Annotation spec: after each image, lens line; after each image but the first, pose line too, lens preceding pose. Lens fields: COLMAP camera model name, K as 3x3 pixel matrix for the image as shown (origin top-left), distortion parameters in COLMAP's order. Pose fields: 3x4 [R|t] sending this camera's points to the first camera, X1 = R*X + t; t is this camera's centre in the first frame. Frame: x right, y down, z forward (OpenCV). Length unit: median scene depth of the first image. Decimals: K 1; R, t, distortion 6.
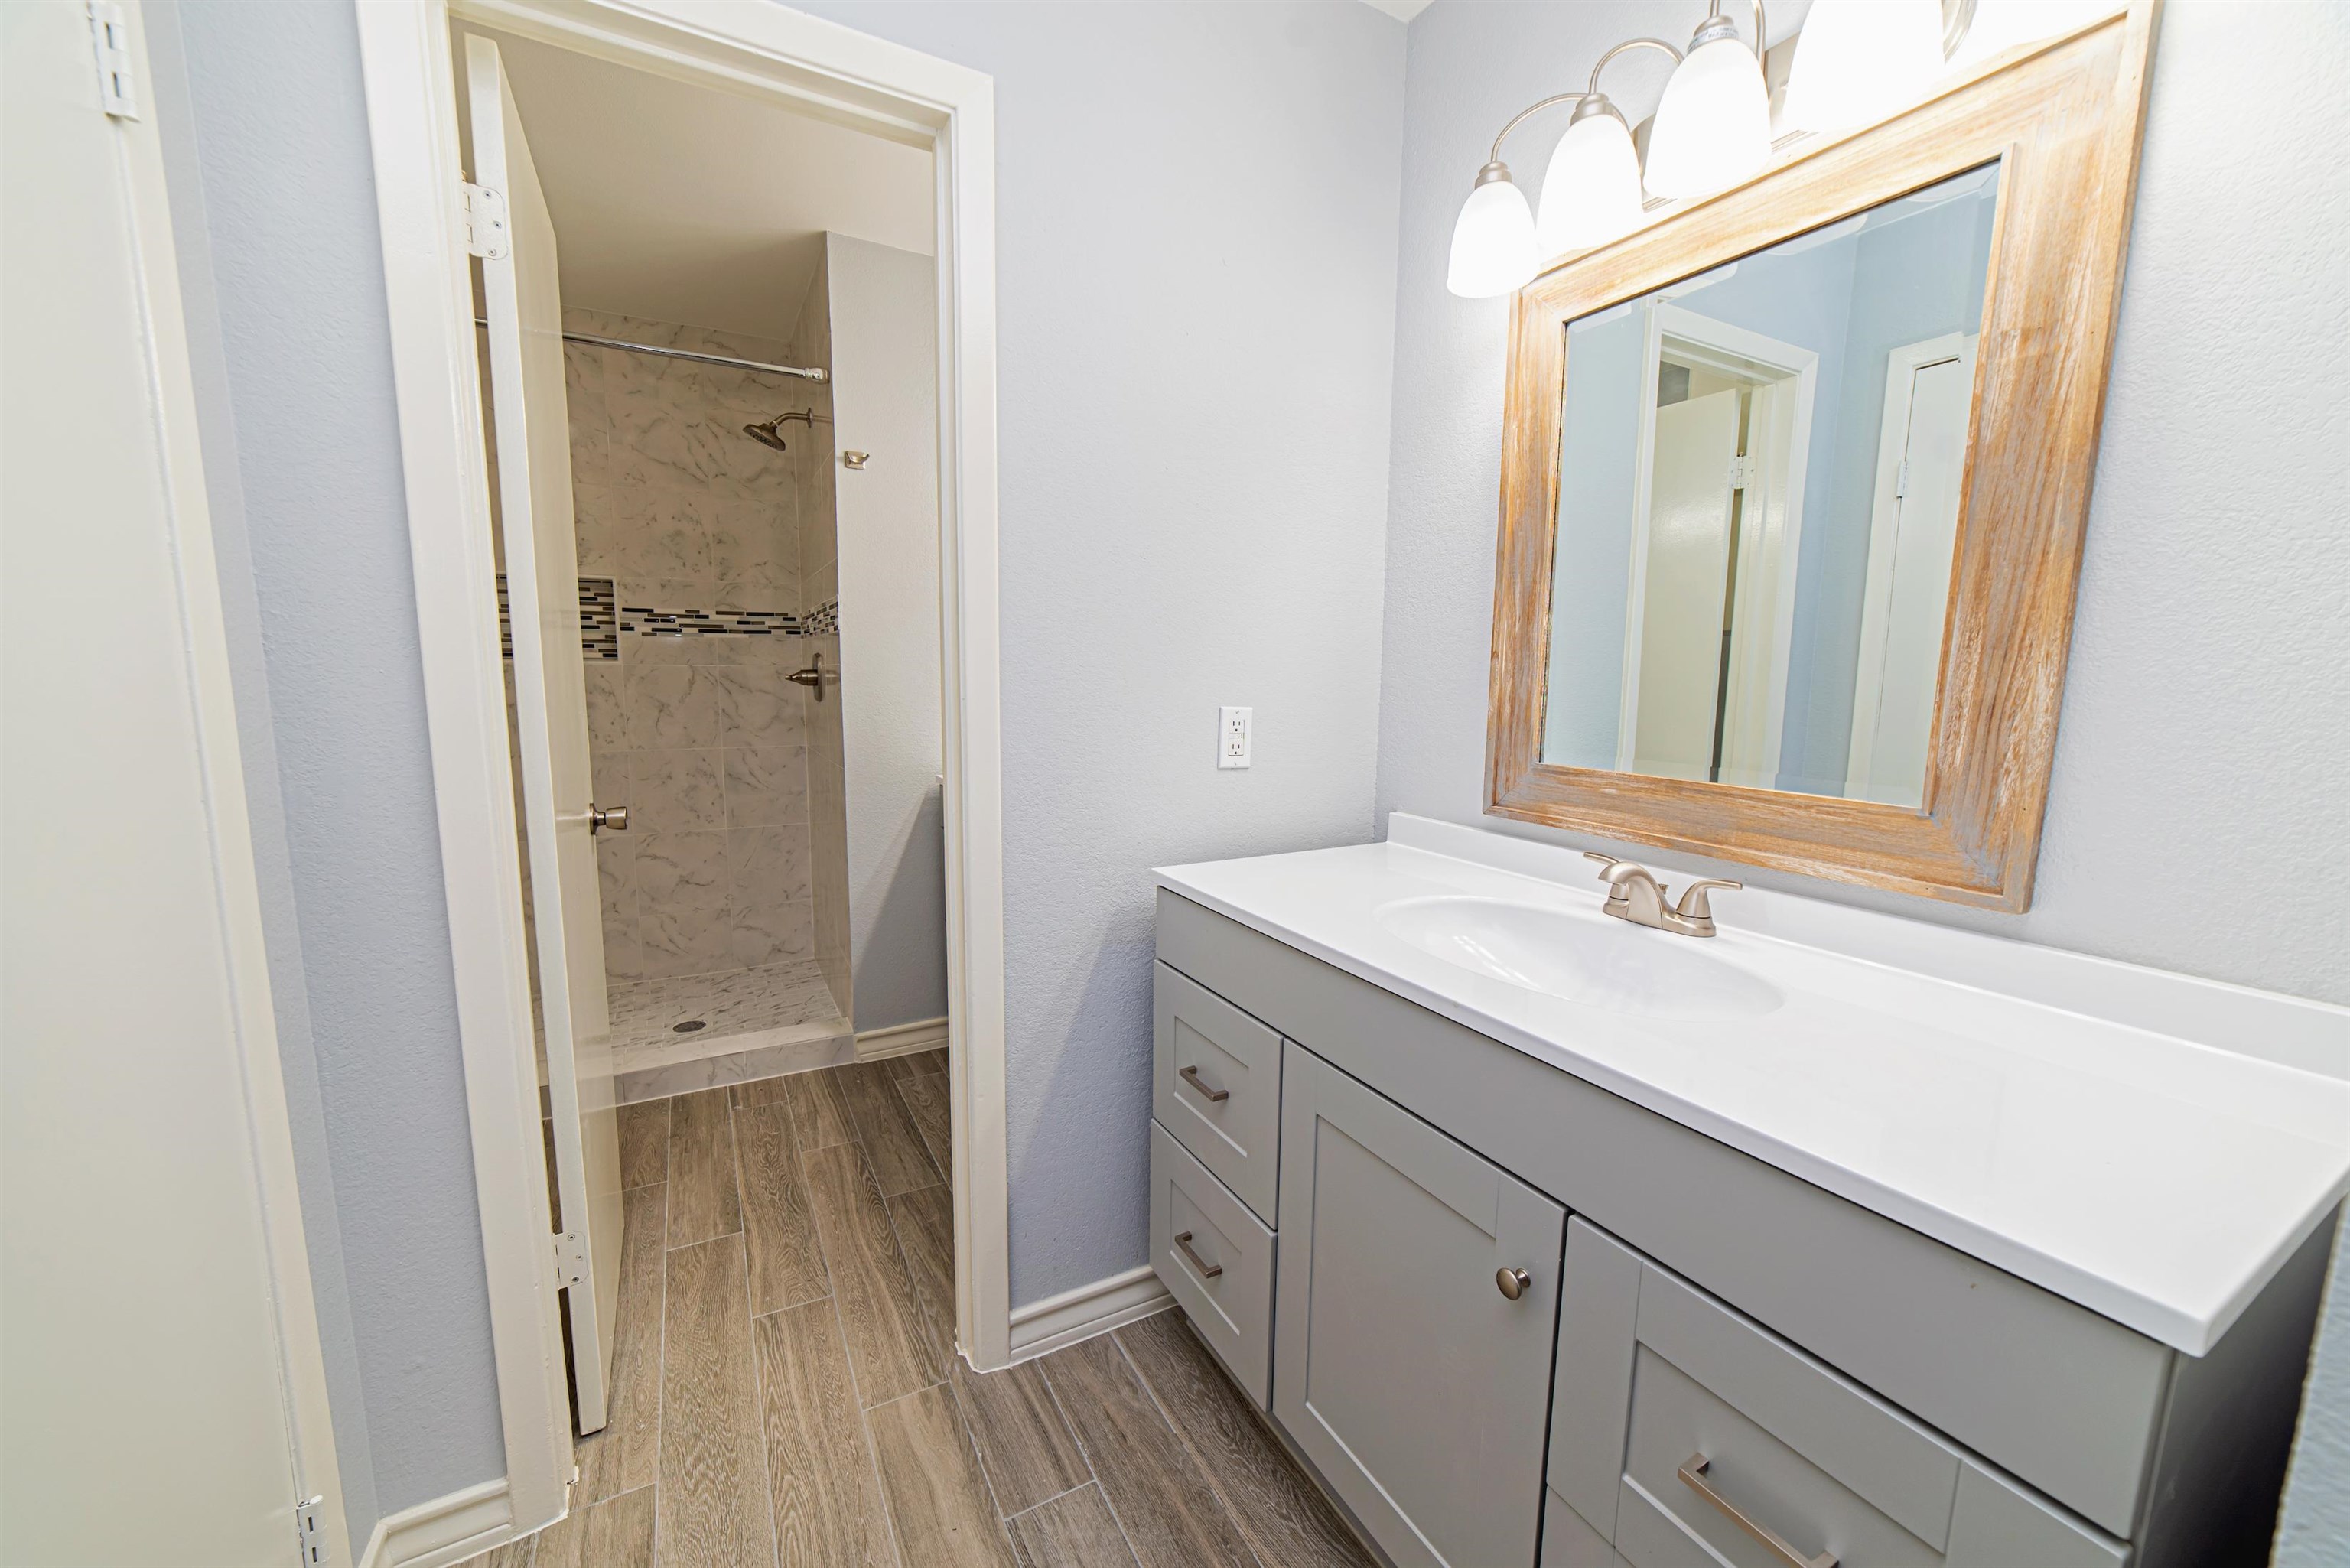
lens RADIAL K [[941.7, 0, 1165.6], [0, 941.7, 792.7], [0, 0, 1]] dist [-0.024263, 0.007478]
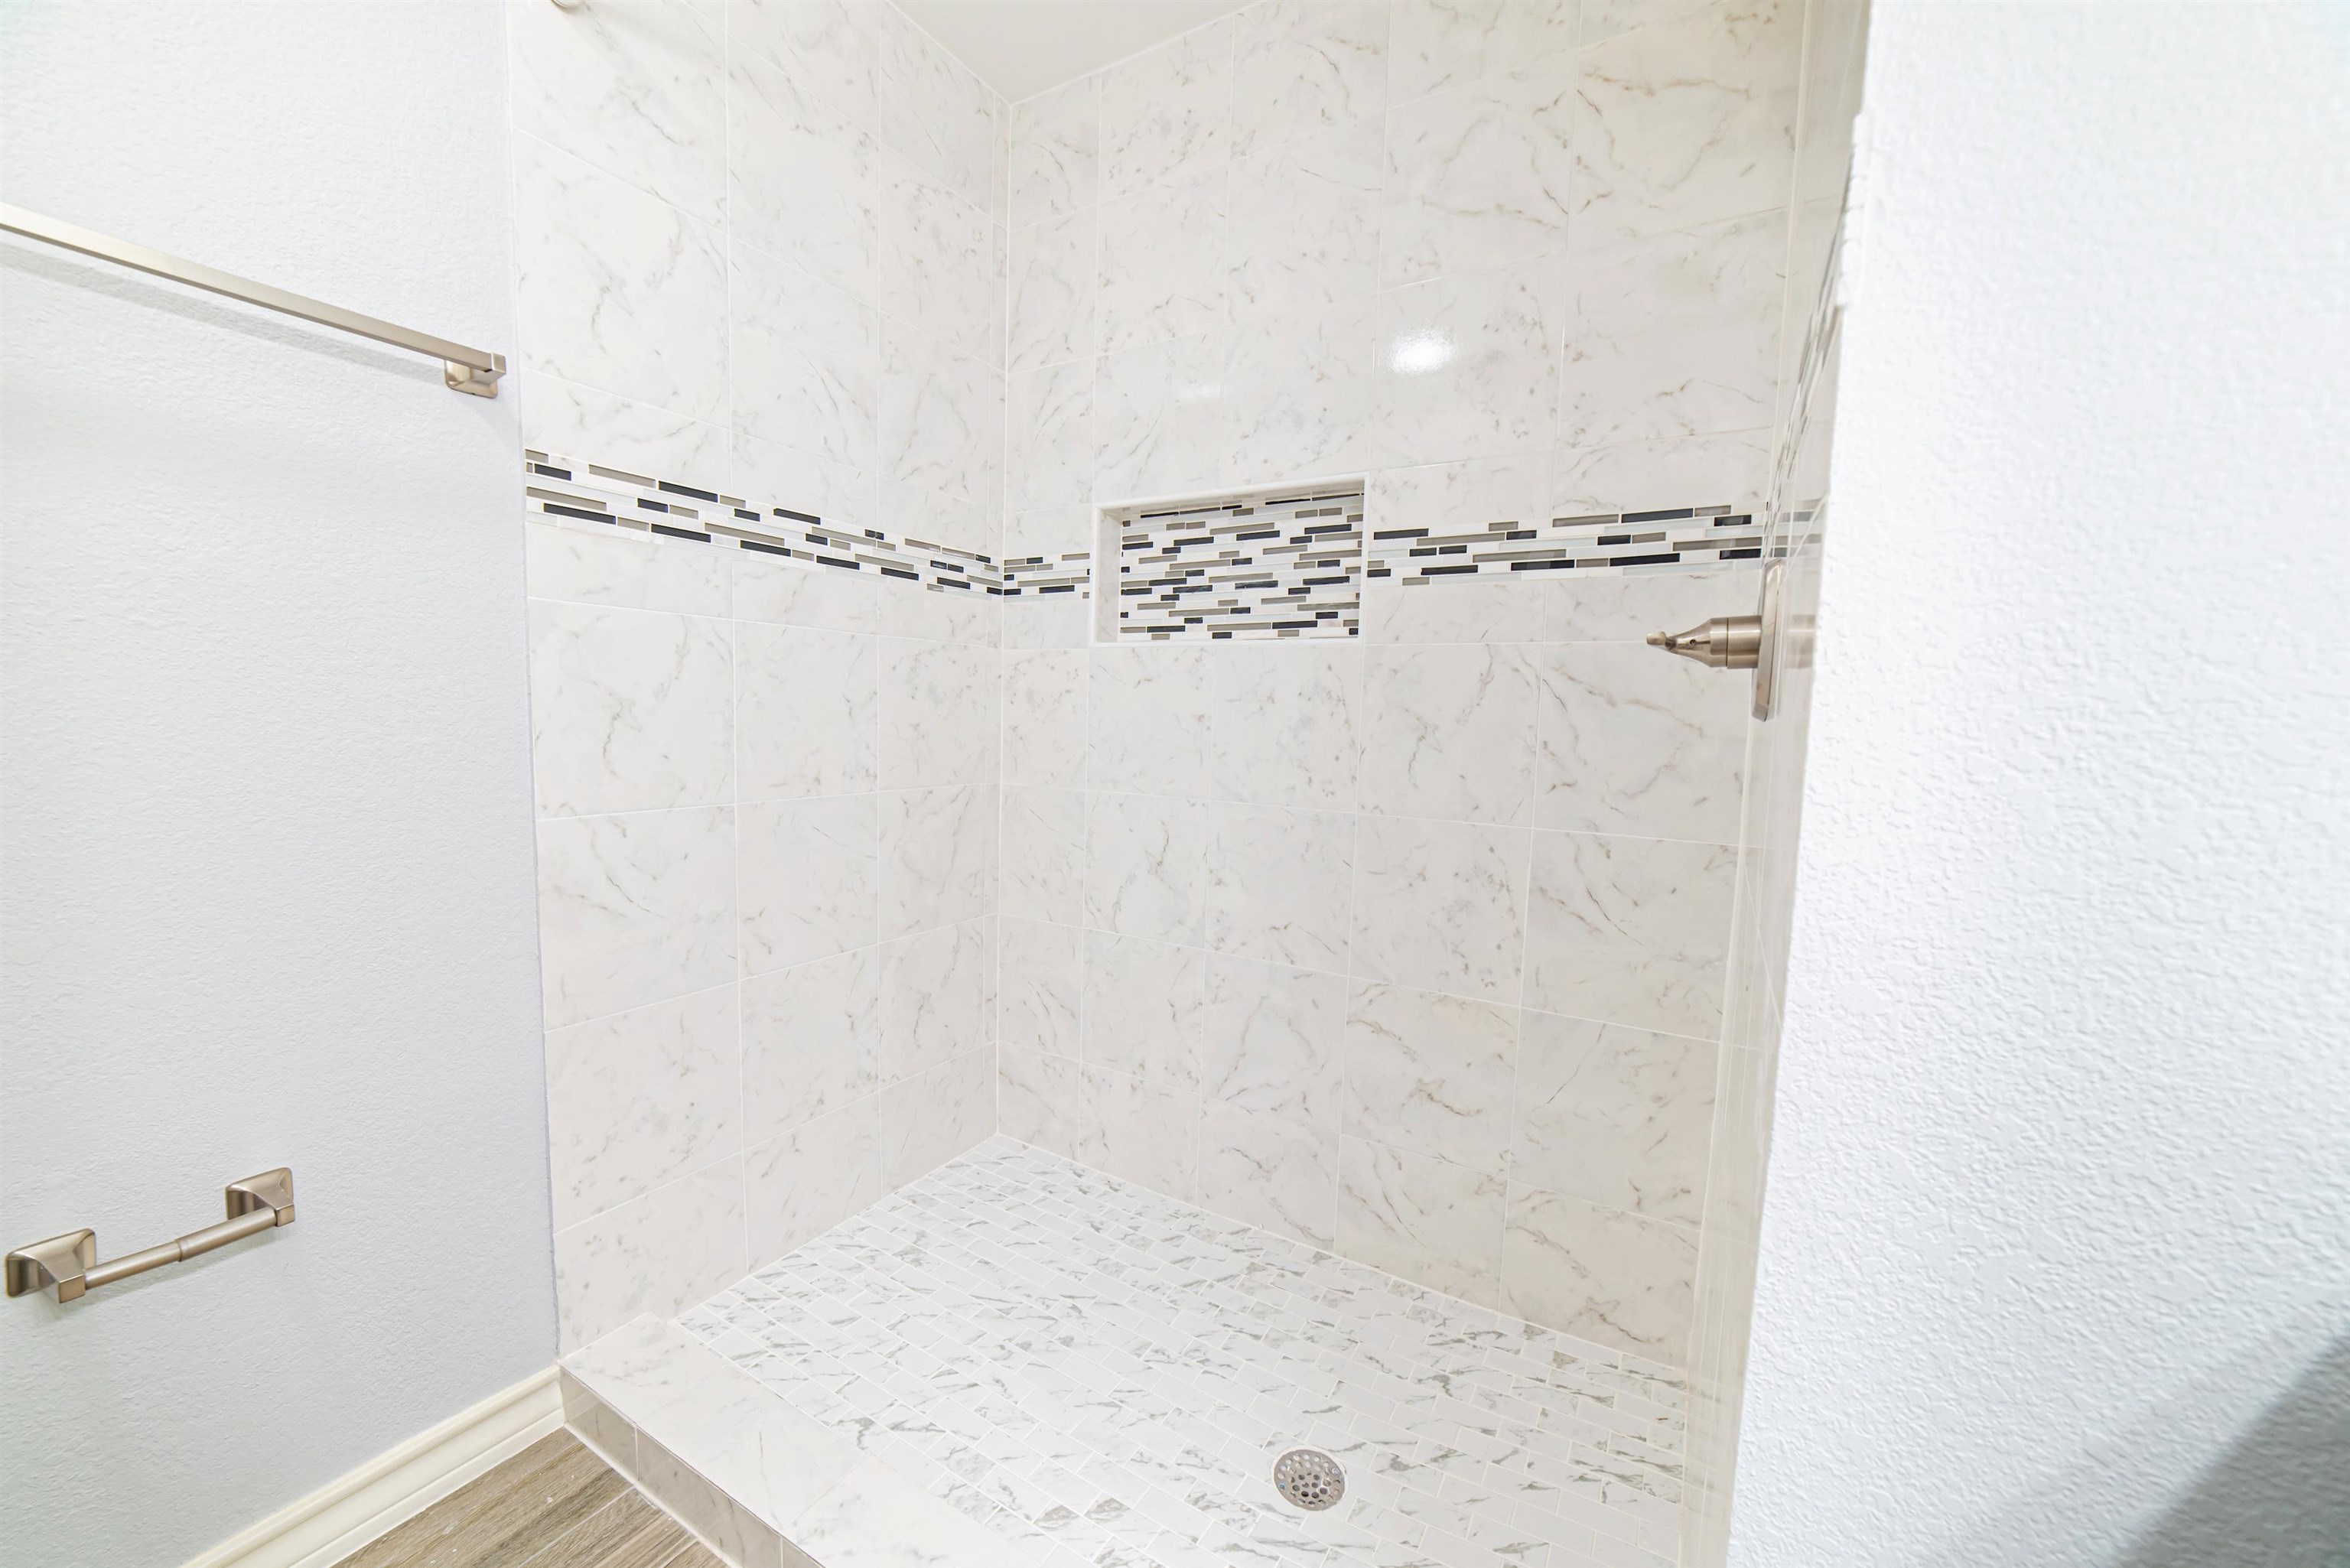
lens RADIAL K [[921.0, 0, 1166.3], [0, 921.0, 791.6], [0, 0, 1]] dist [-0.026660, 0.009913]
pose [[0.521785, 0.089452, -0.848374, -0.199724], [-0.122853, 0.992000, 0.029036, -0.057486], [0.844184, 0.089075, 0.528600, 0.632702]]
